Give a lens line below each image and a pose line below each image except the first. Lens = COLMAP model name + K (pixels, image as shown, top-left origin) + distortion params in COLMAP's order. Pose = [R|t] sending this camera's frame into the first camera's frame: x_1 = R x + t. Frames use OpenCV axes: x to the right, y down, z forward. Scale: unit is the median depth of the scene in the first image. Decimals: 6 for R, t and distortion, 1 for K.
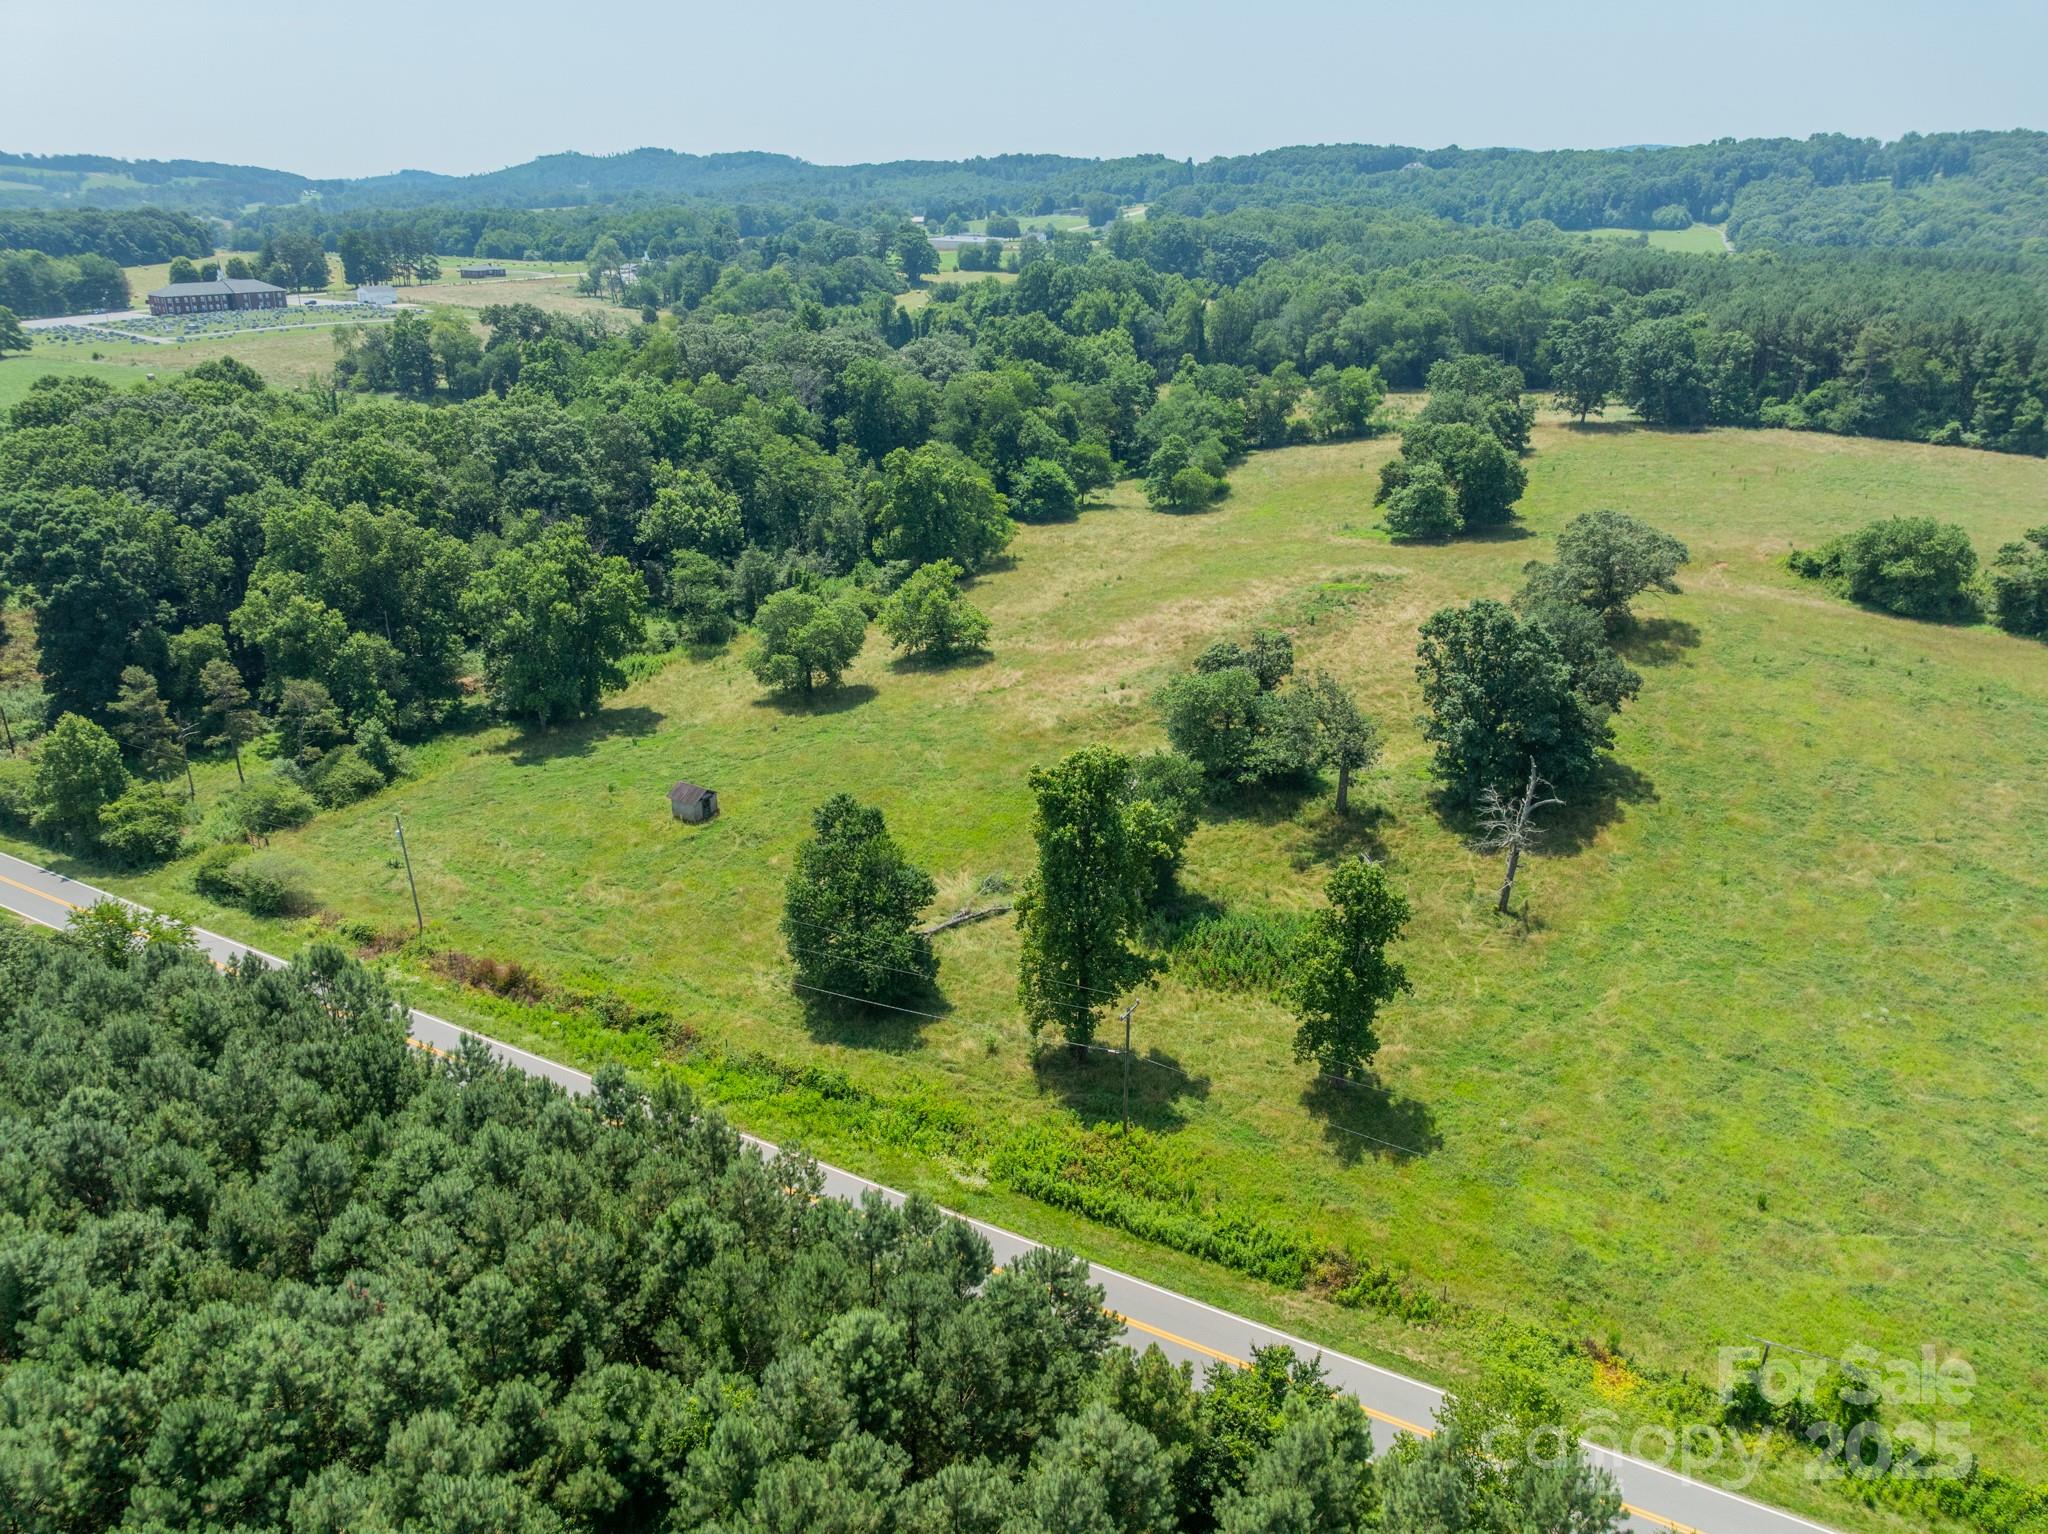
lens RADIAL K [[1440.0, 0, 1014.7], [0, 1440.0, 767.8], [0, 0, 1]] dist [-0.049979, 0.019012]
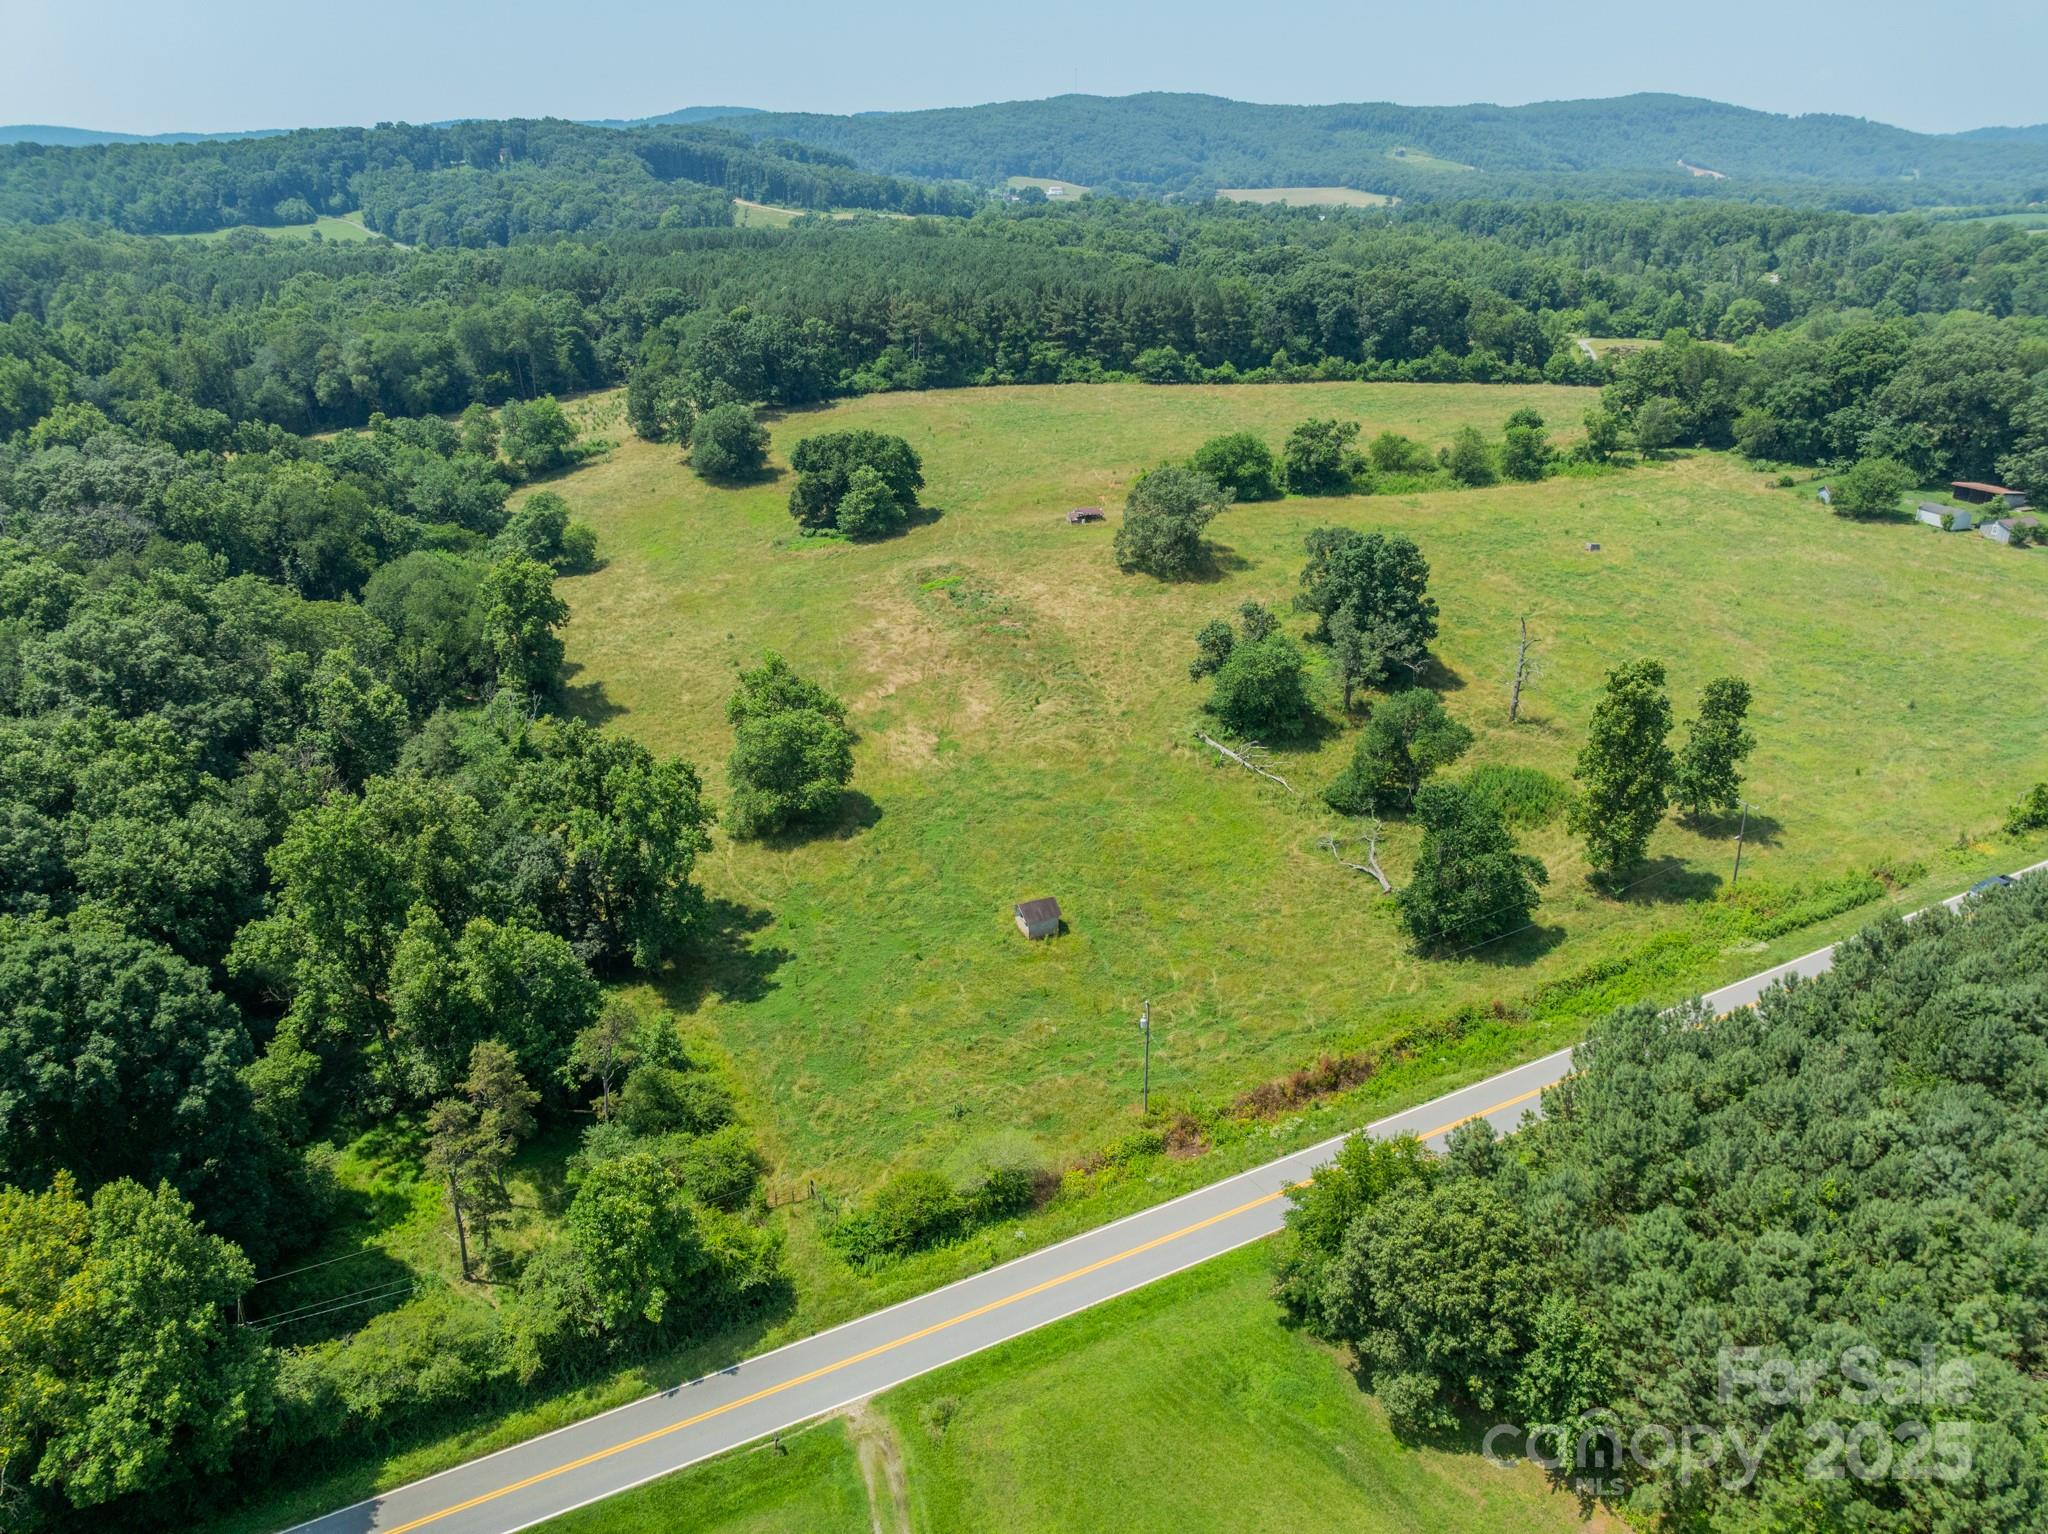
lens RADIAL K [[1440.0, 0, 1025.8], [0, 1440.0, 766.2], [0, 0, 1]] dist [-0.049979, 0.019012]
pose [[0.554571, -0.338052, 0.760376, -0.937860], [0.327883, 0.928611, 0.173709, -0.243670], [-0.764816, 0.152981, 0.625822, 0.383693]]
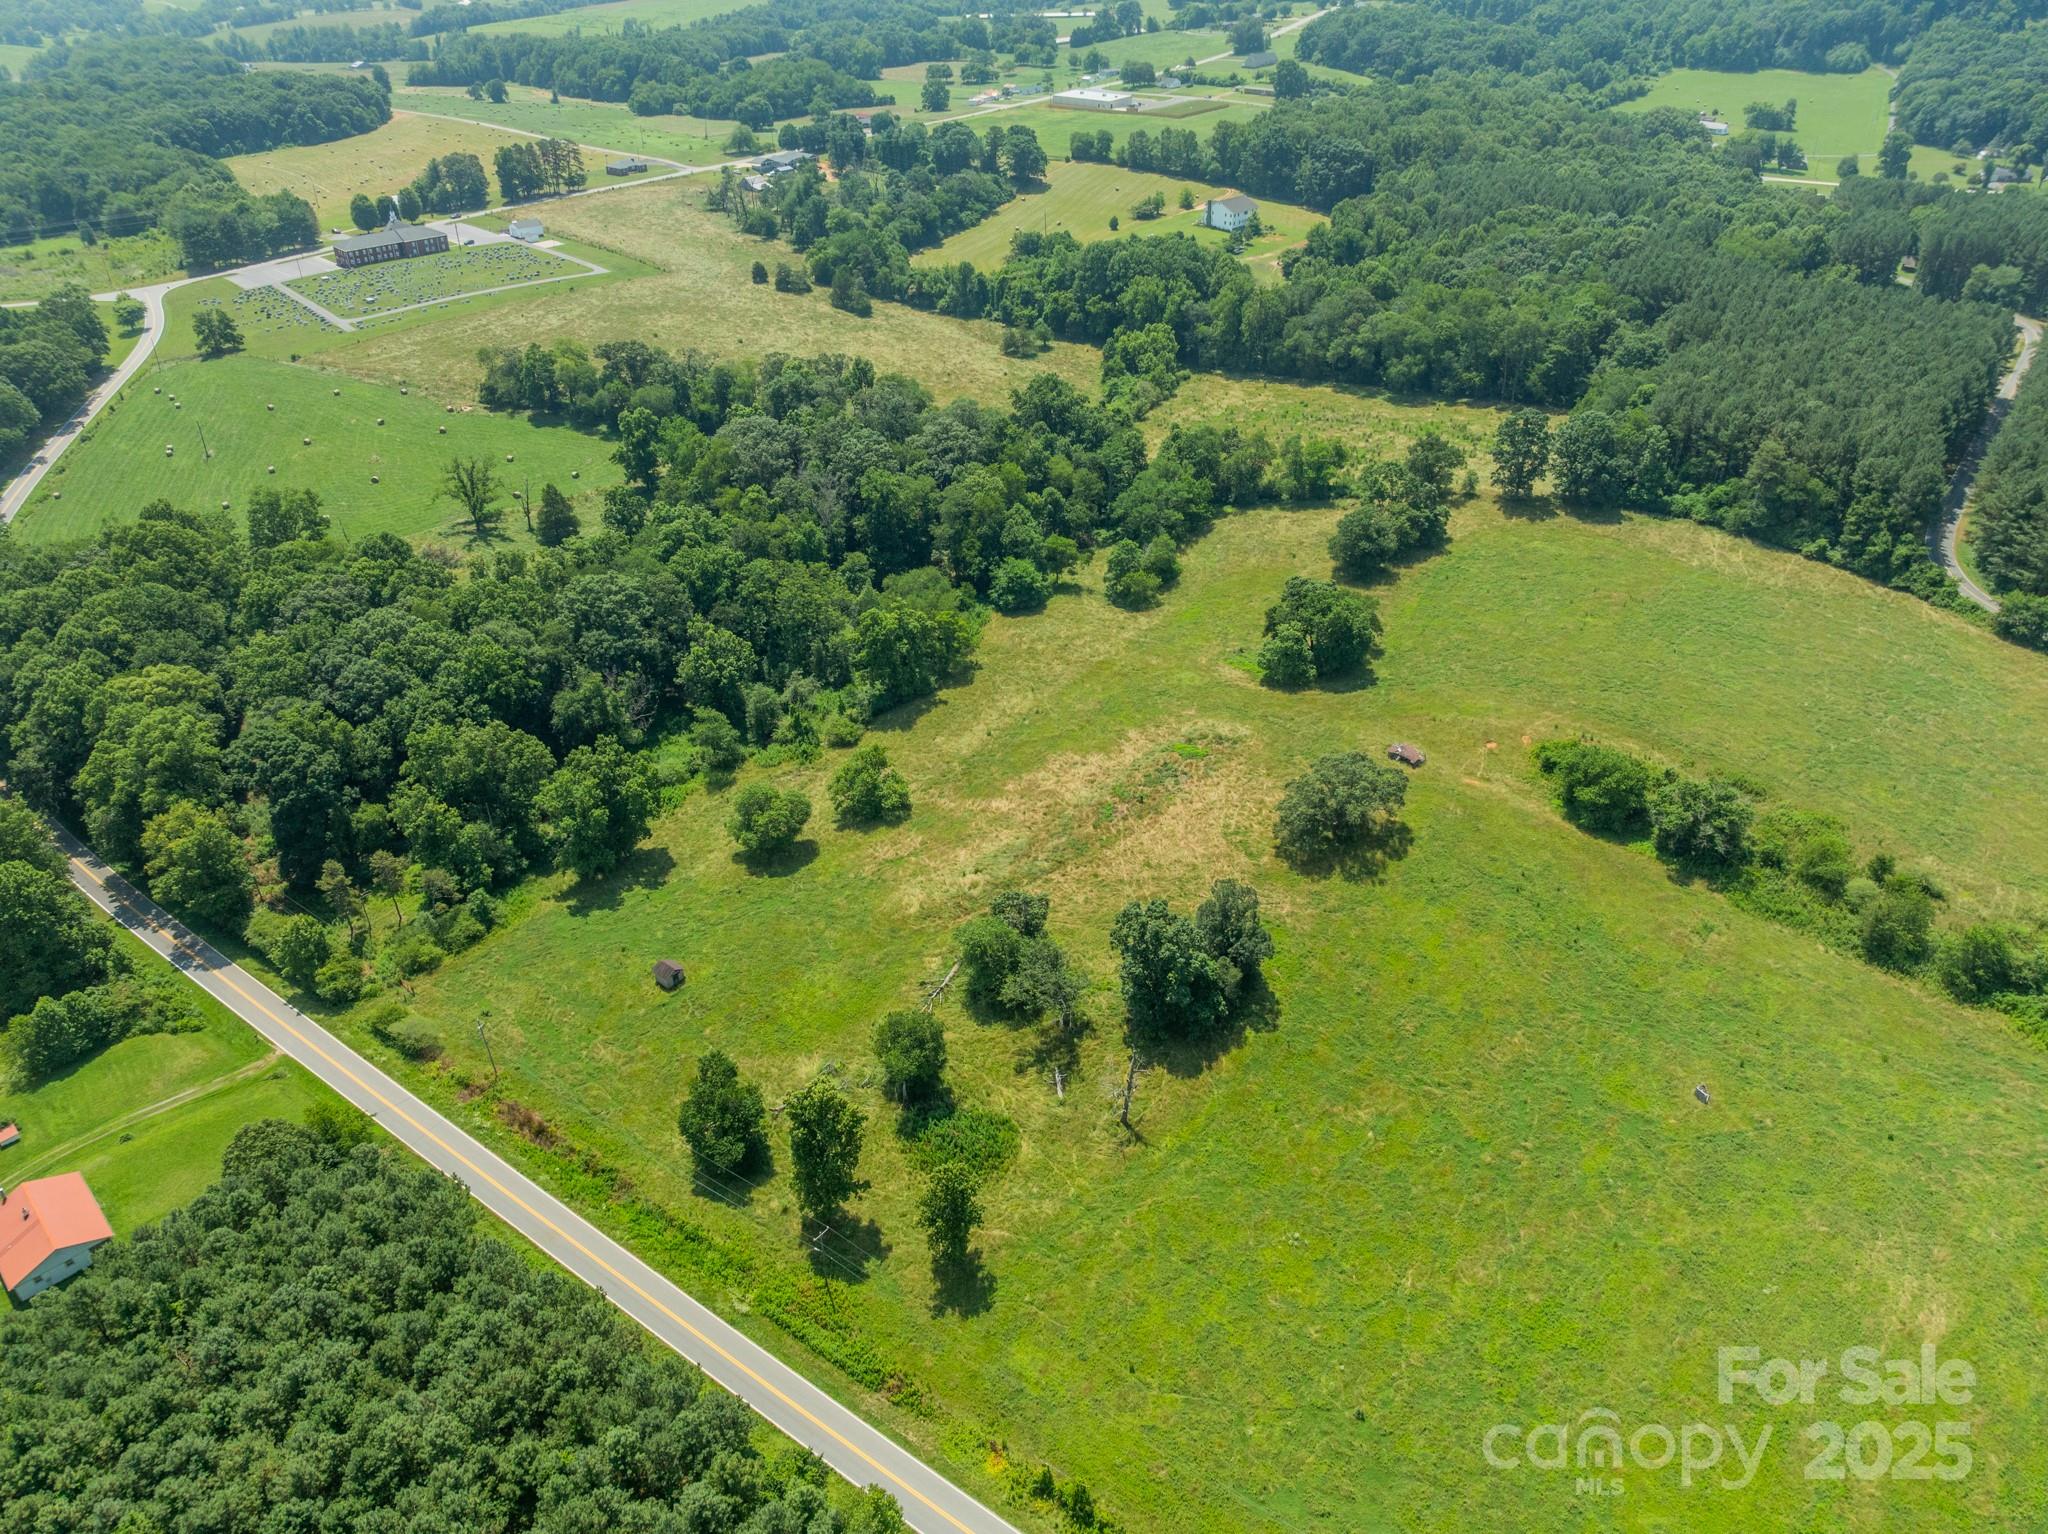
lens RADIAL K [[1440.0, 0, 1013.0], [0, 1440.0, 761.7], [0, 0, 1]] dist [-0.049979, 0.019012]
pose [[0.991761, 0.052847, -0.116695, 0.325677], [-0.032260, 0.984617, 0.171725, -0.492062], [0.123975, -0.166545, 0.978209, -0.461209]]
